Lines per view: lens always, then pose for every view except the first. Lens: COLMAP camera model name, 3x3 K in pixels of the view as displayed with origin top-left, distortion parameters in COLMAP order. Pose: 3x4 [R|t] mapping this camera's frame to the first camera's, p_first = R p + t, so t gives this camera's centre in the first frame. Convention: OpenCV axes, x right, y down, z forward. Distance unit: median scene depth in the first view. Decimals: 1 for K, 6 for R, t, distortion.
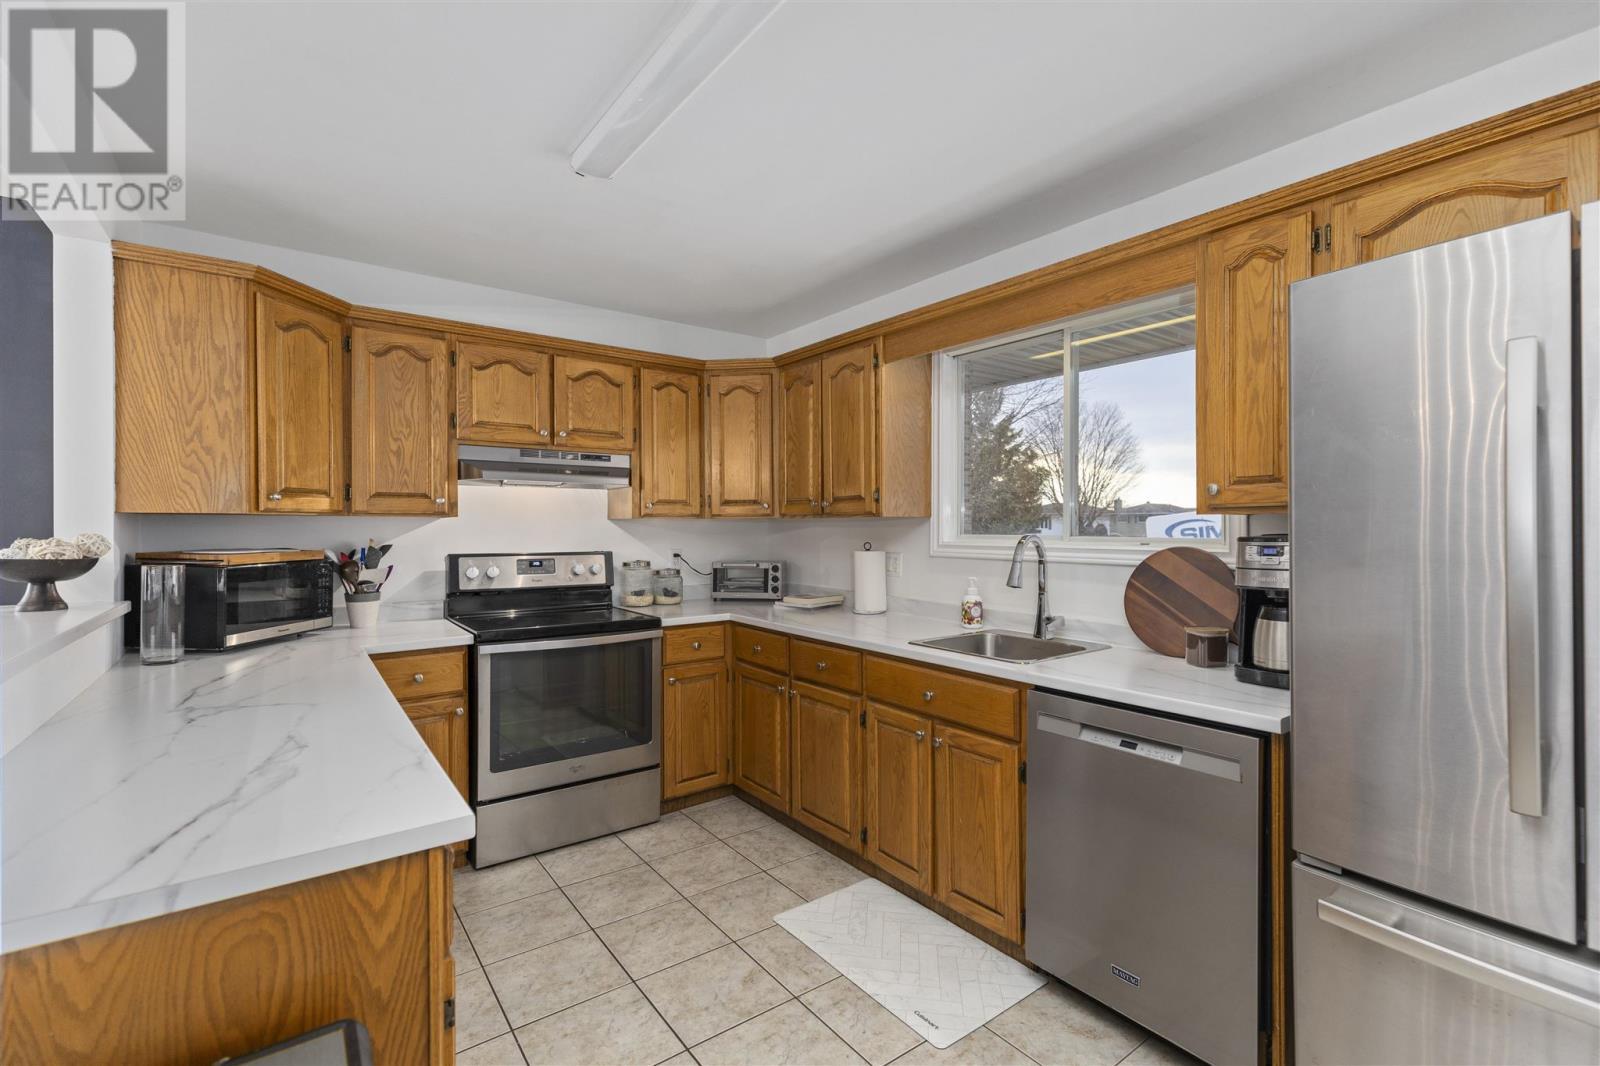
lens RADIAL K [[712.4, 0, 802.7], [0, 712.4, 527.1], [0, 0, 1]] dist [0.001813, -0.001047]
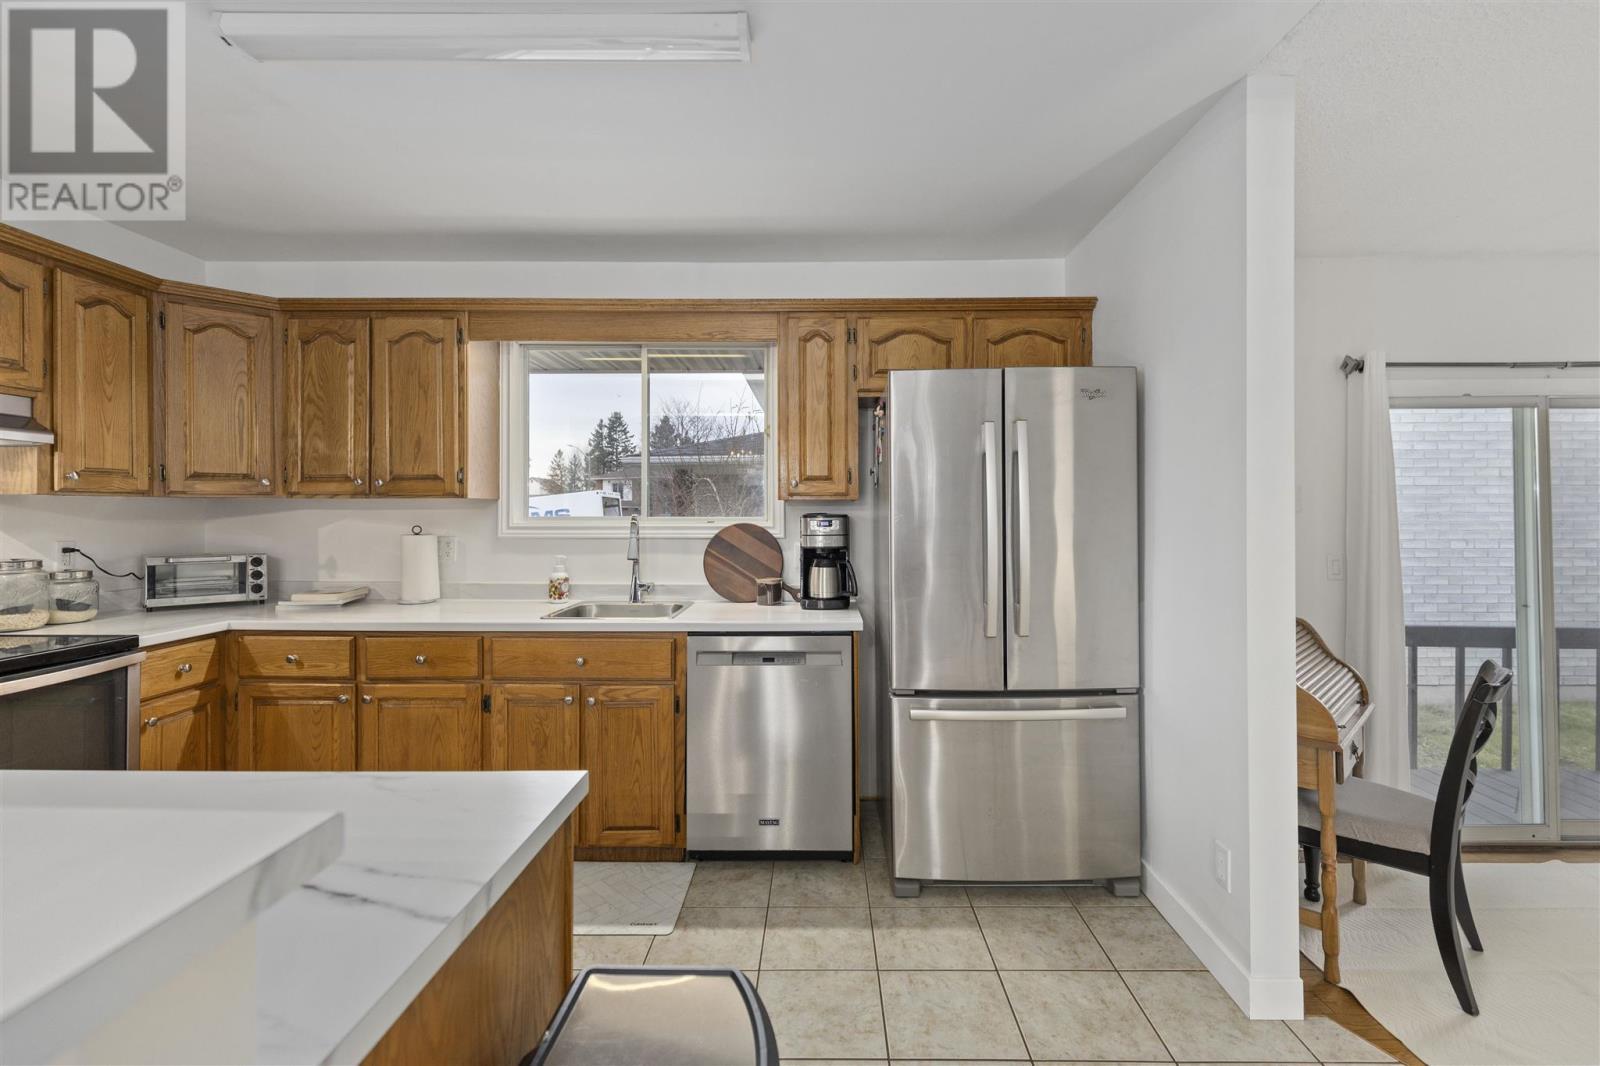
lens RADIAL K [[726.0, 0, 815.2], [0, 726.0, 506.3], [0, 0, 1]] dist [0.002043, 0.000008]
pose [[0.601684, 0.008548, 0.798689, -0.393385], [0.000610, 0.999938, -0.011162, 0.007896], [-0.798734, 0.007204, 0.601641, 0.027506]]
